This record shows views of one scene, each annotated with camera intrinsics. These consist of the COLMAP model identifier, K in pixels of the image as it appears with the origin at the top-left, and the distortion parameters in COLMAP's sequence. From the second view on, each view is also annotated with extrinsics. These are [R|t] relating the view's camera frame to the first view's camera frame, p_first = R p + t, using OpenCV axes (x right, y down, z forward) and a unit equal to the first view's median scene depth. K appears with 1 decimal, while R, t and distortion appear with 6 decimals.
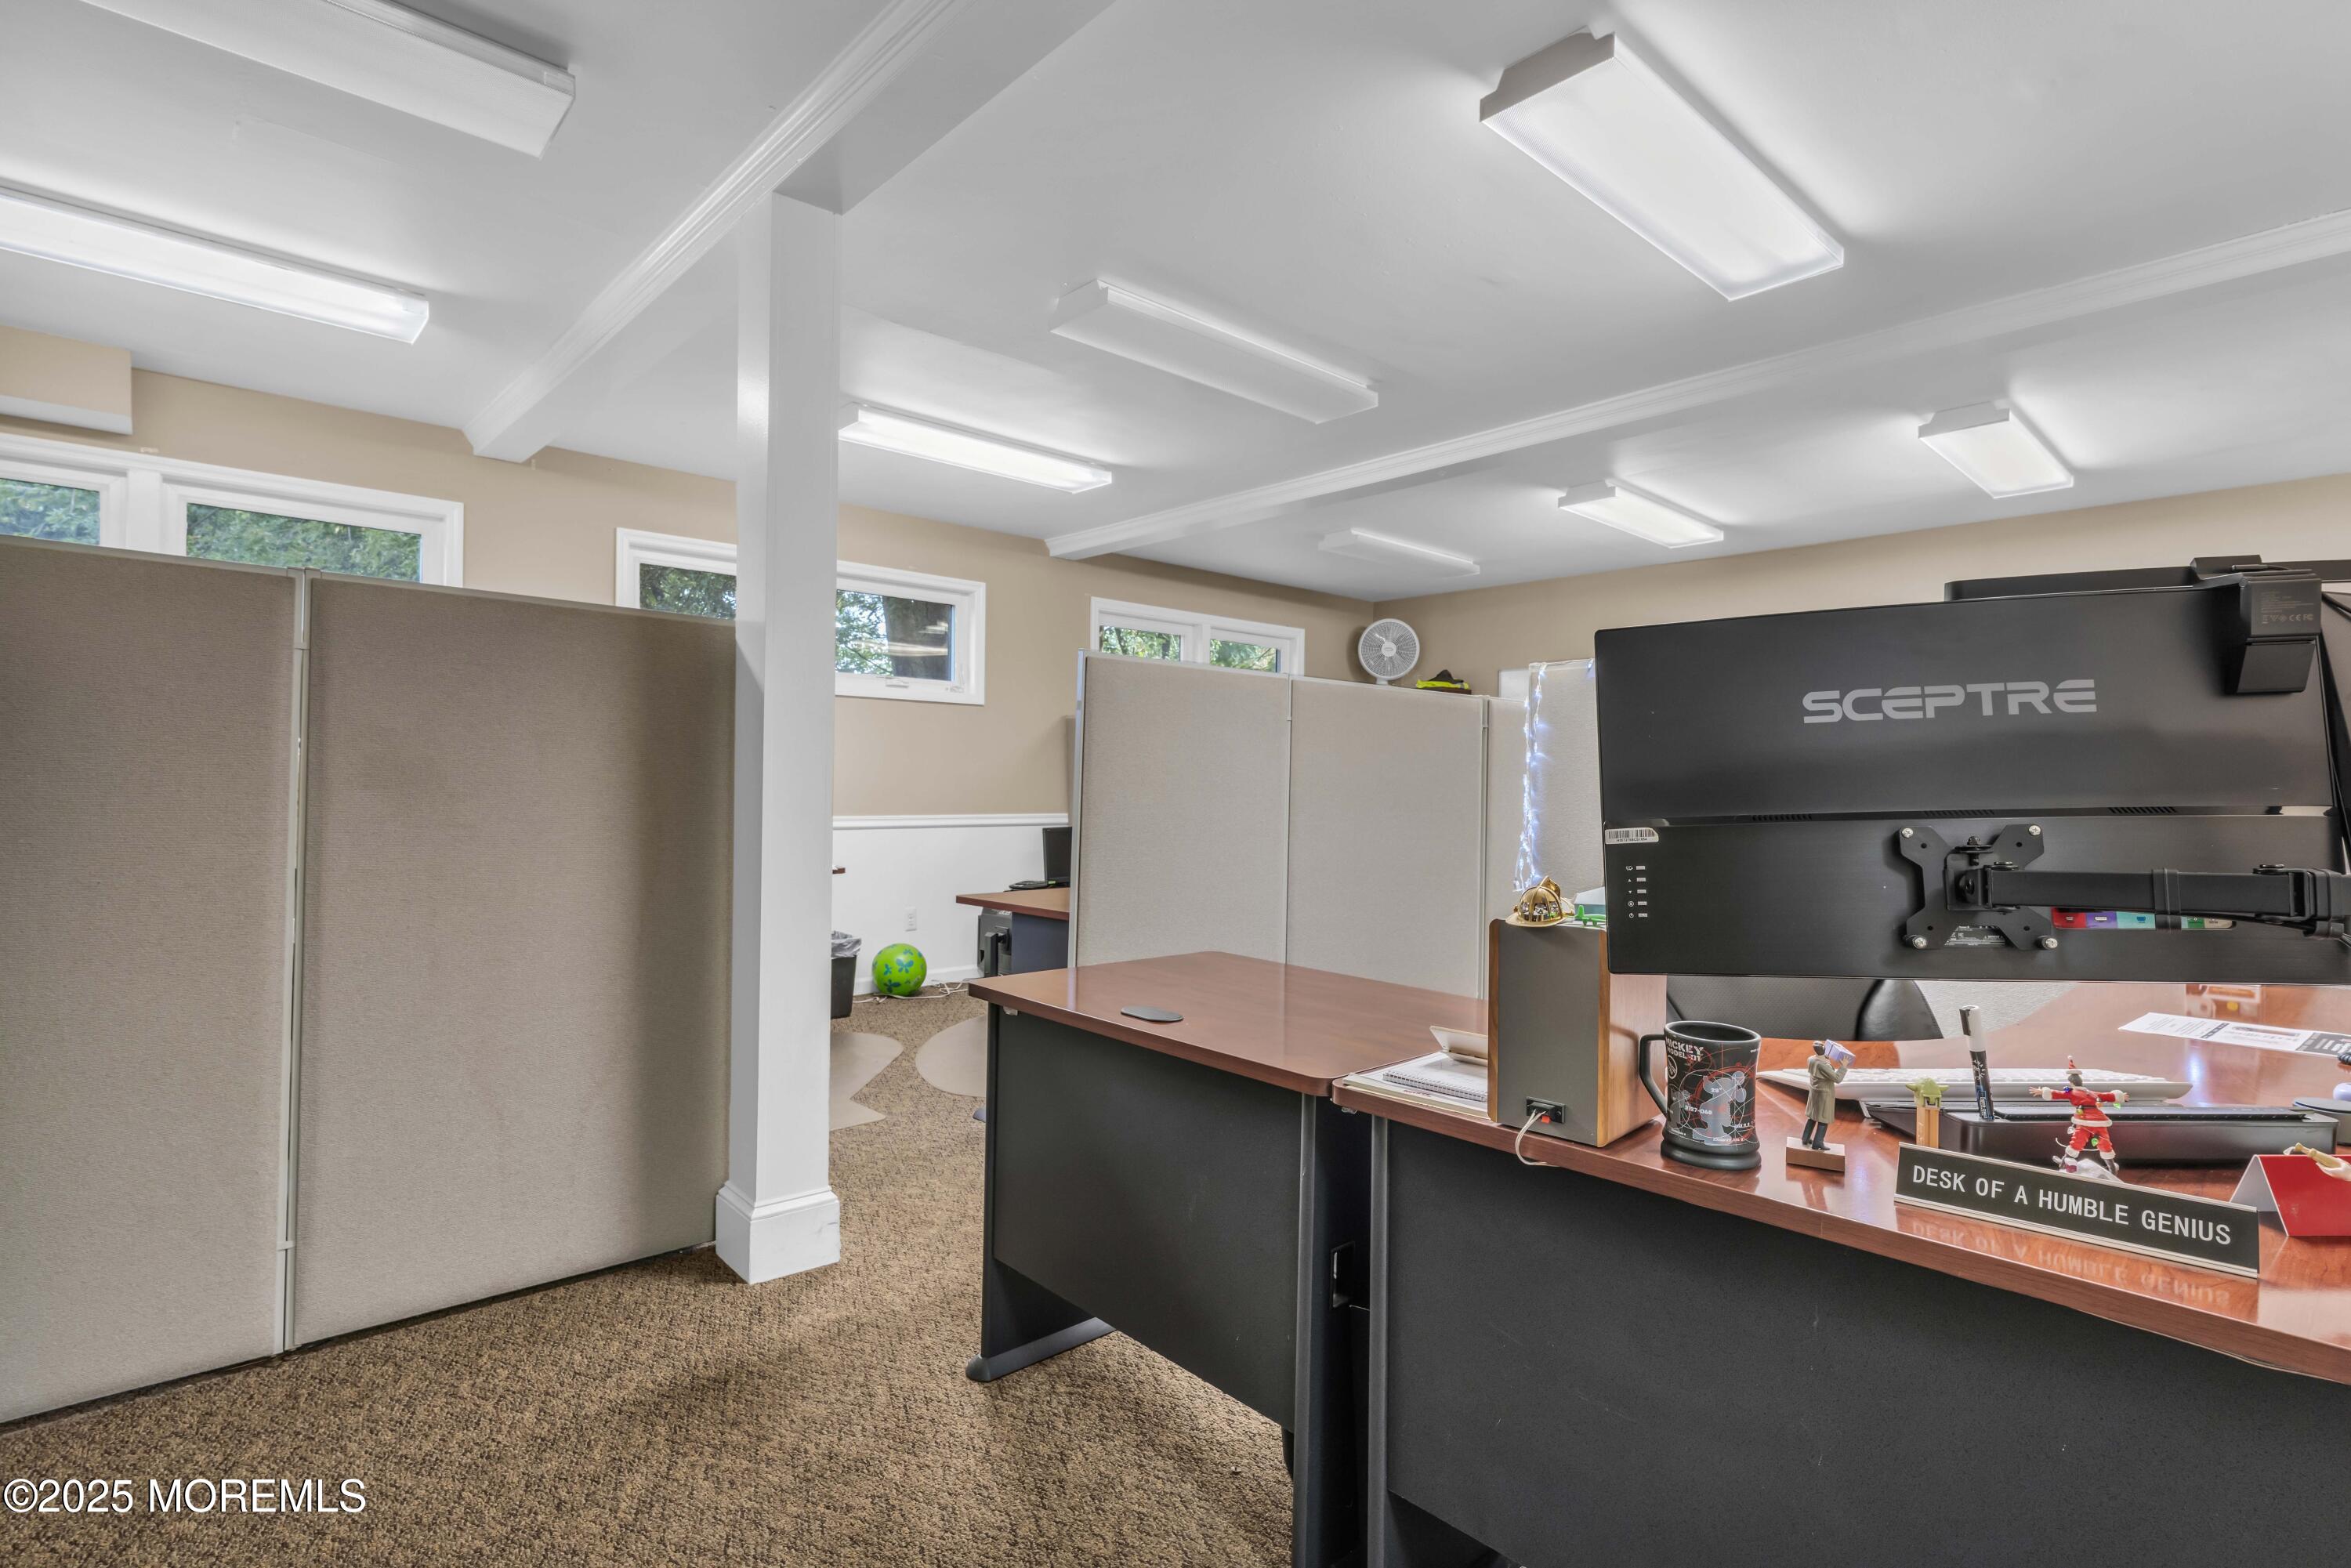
lens RADIAL K [[1144.0, 0, 1163.9], [0, 1144.0, 782.1], [0, 0, 1]] dist [-0.002266, -0.000230]
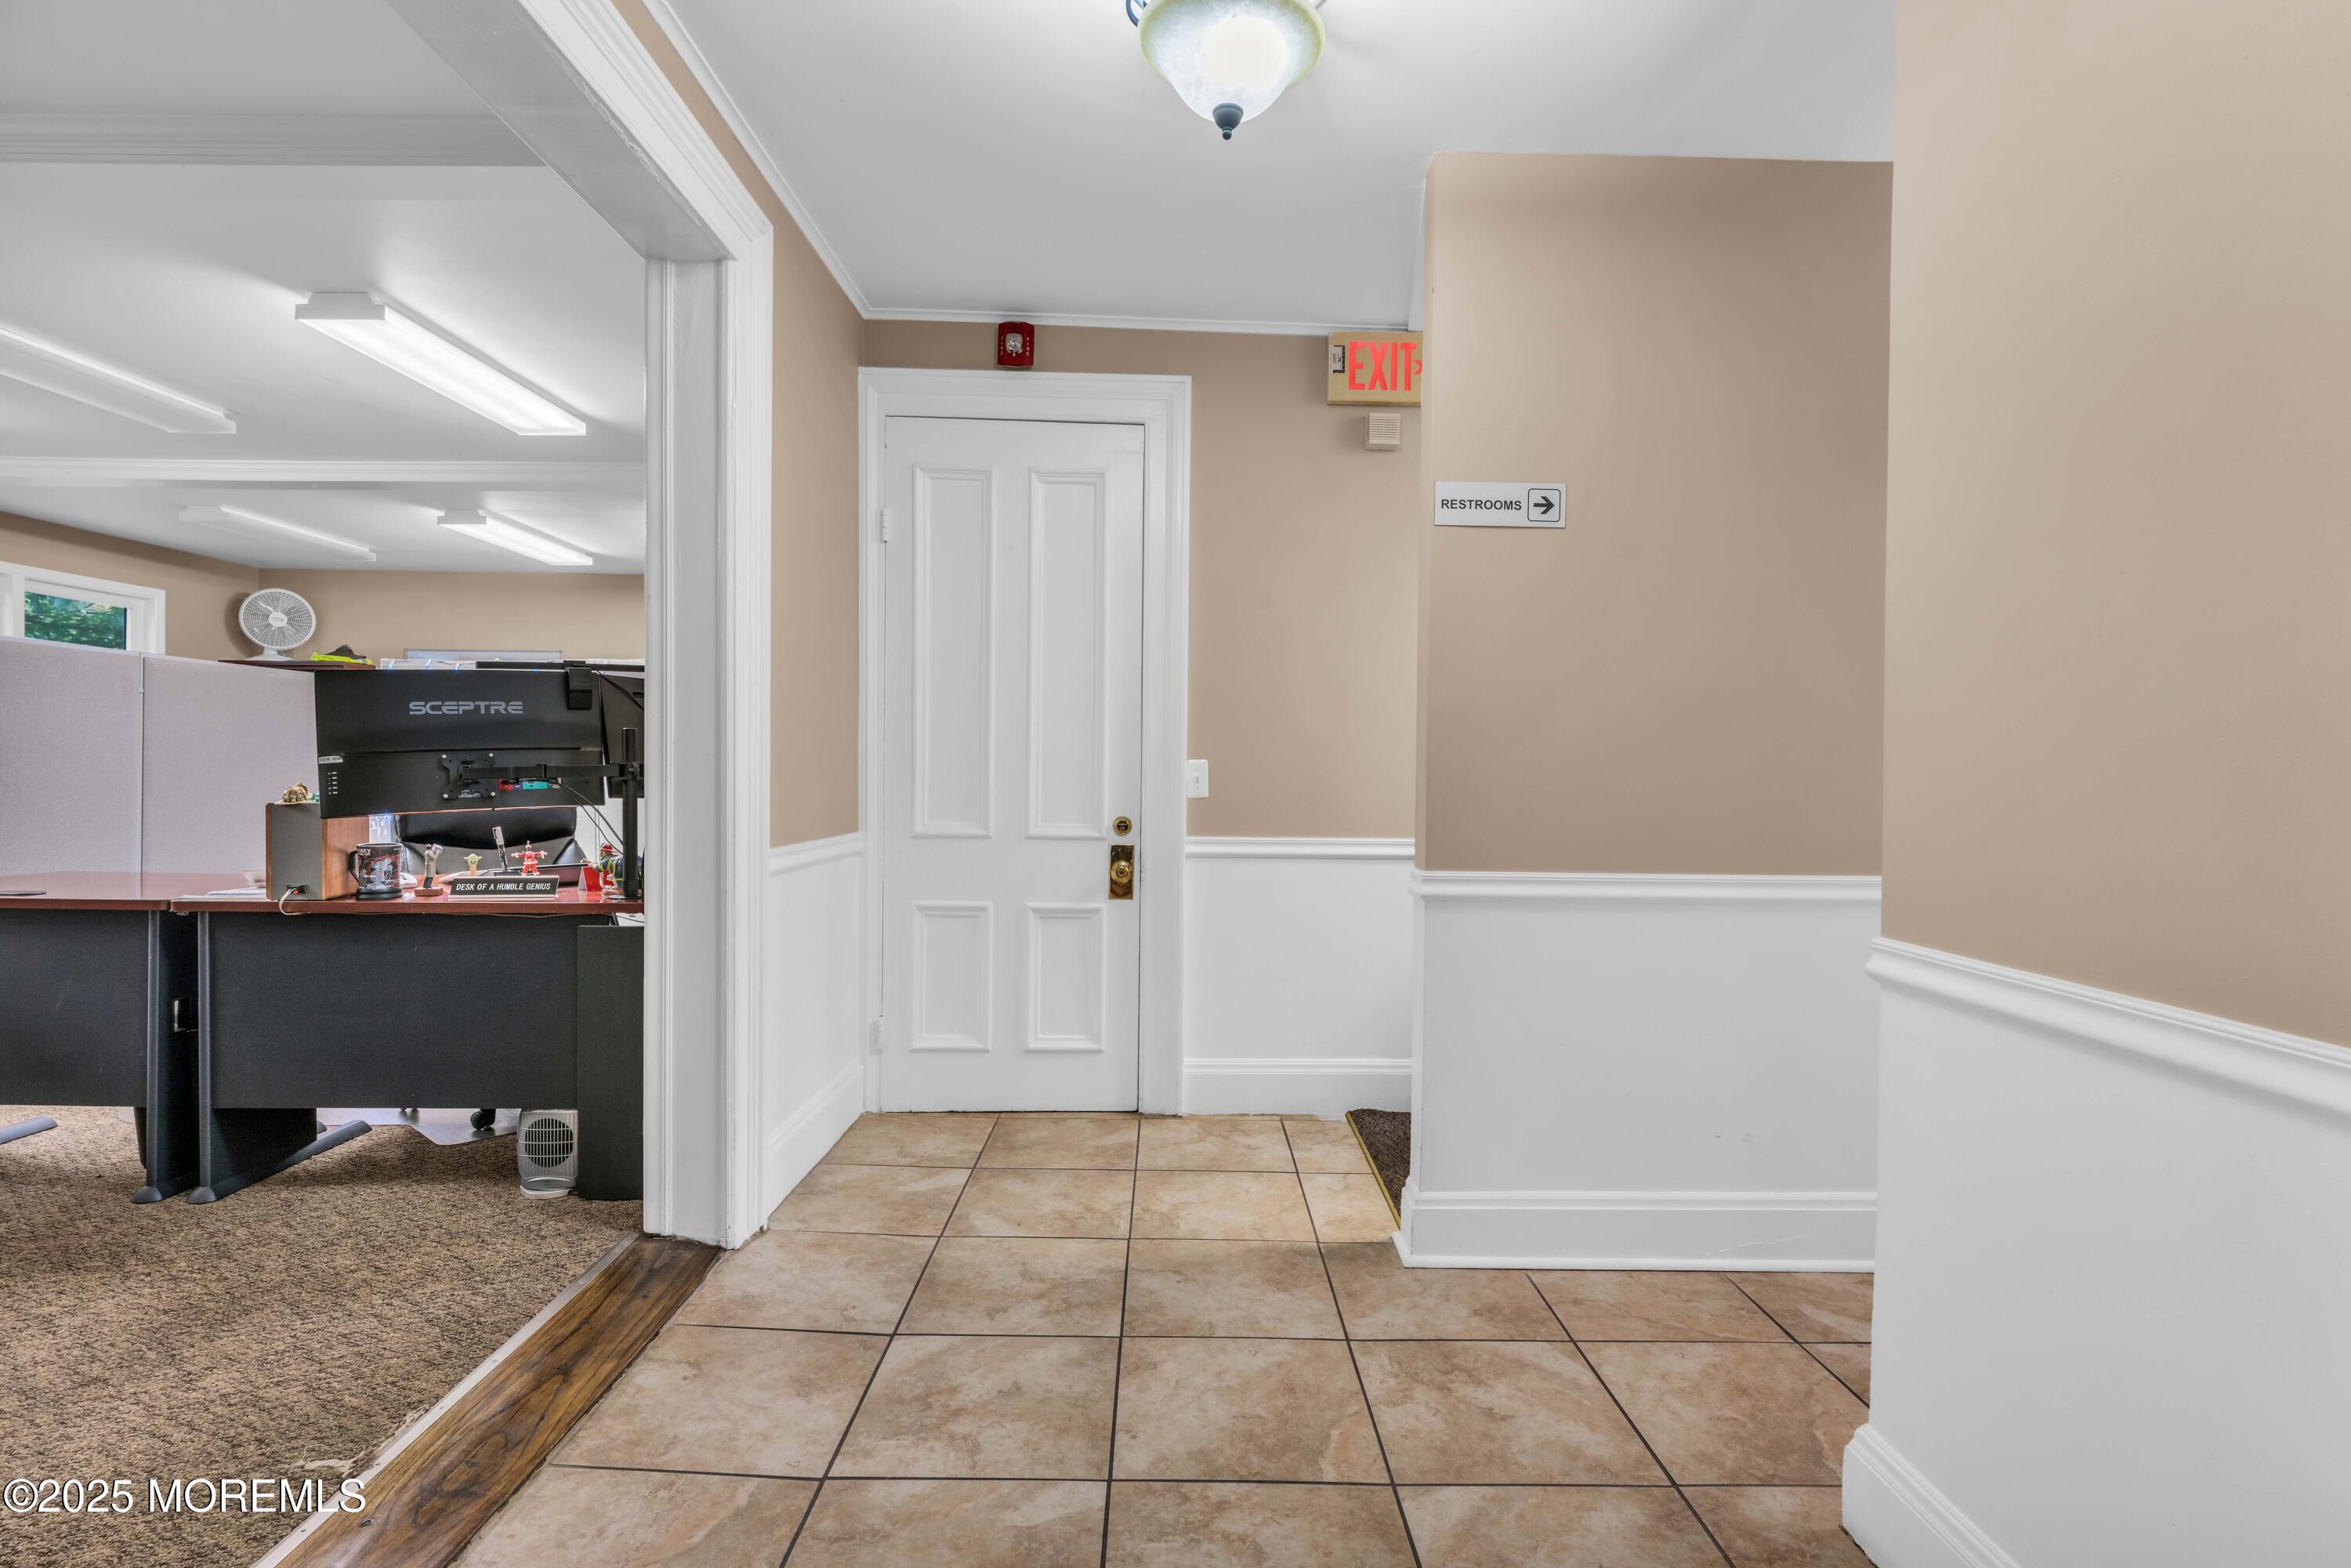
lens RADIAL K [[1140.1, 0, 1172.7], [0, 1140.1, 778.2], [0, 0, 1]] dist [0.000441, 0.000034]
pose [[0.667641, -0.012576, 0.744377, -0.137415], [0.000651, 0.999867, 0.016309, 0.036064], [-0.744483, -0.010404, 0.667560, -1.401060]]
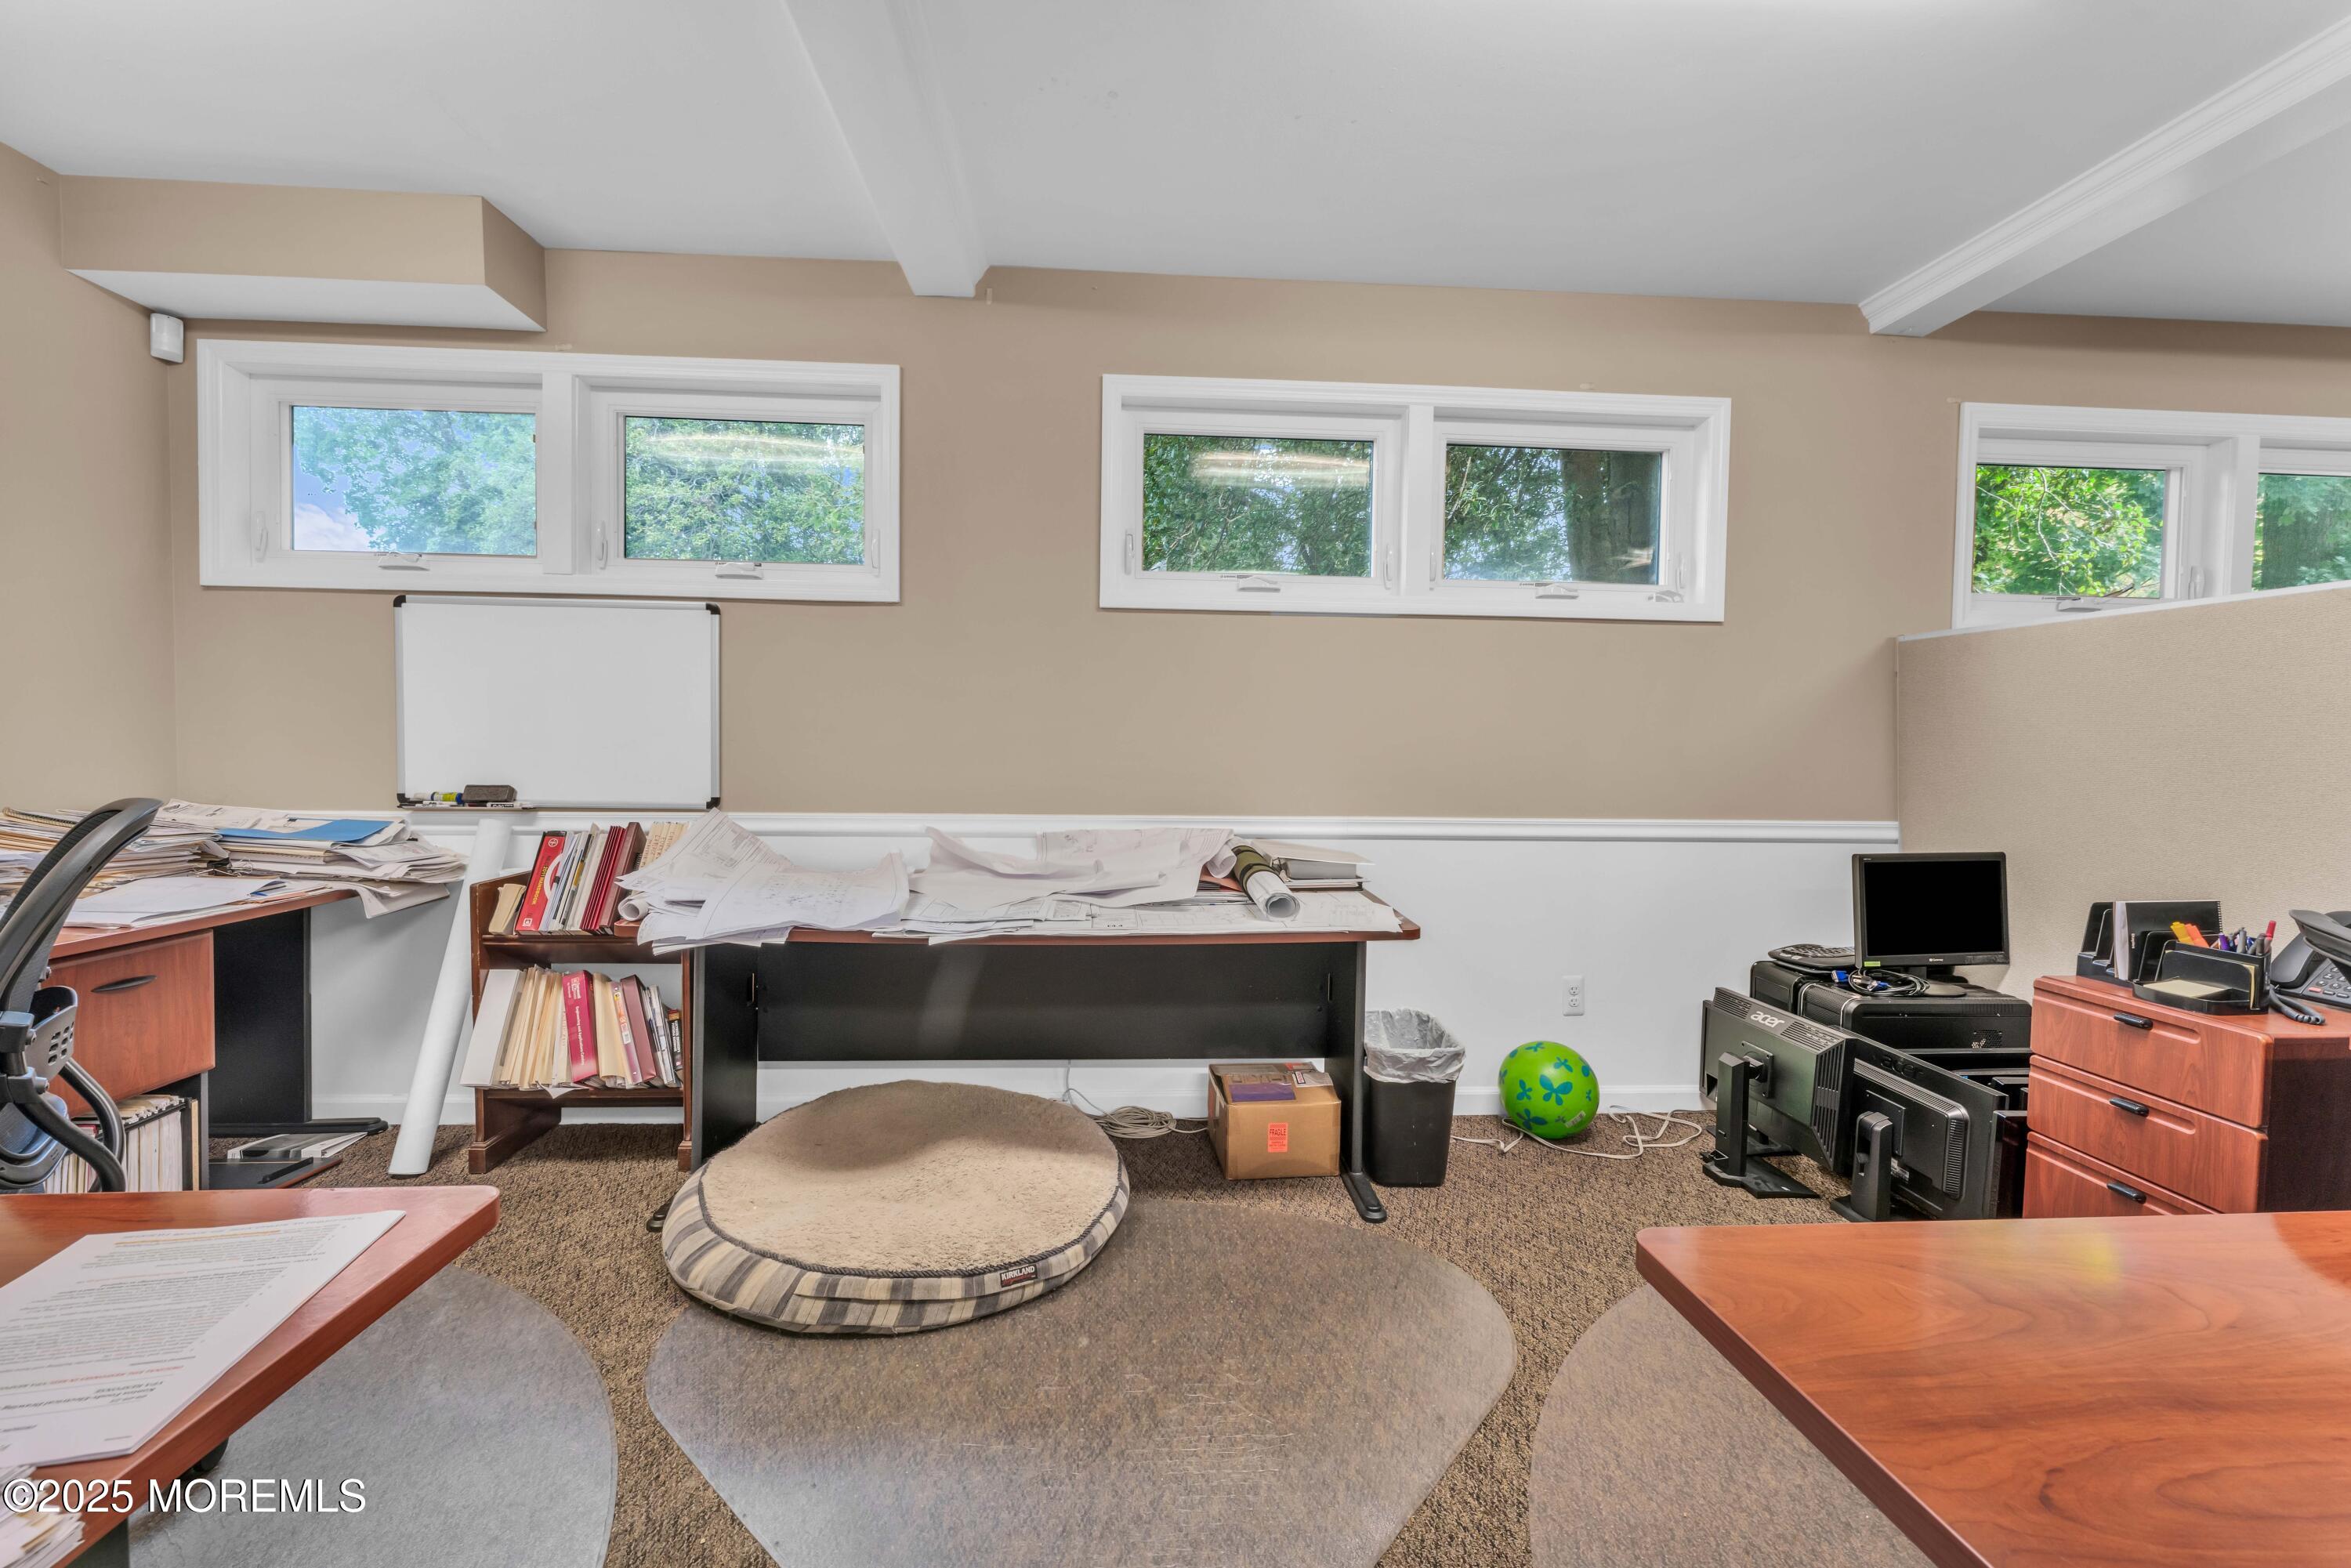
lens RADIAL K [[954.6, 0, 1169.4], [0, 954.6, 780.4], [0, 0, 1]] dist [-0.000189, 0.000097]
pose [[0.785839, 0.017254, -0.618190, -0.348338], [-0.001702, 0.999667, 0.025737, -0.010378], [0.618429, -0.019173, 0.785607, 2.035802]]
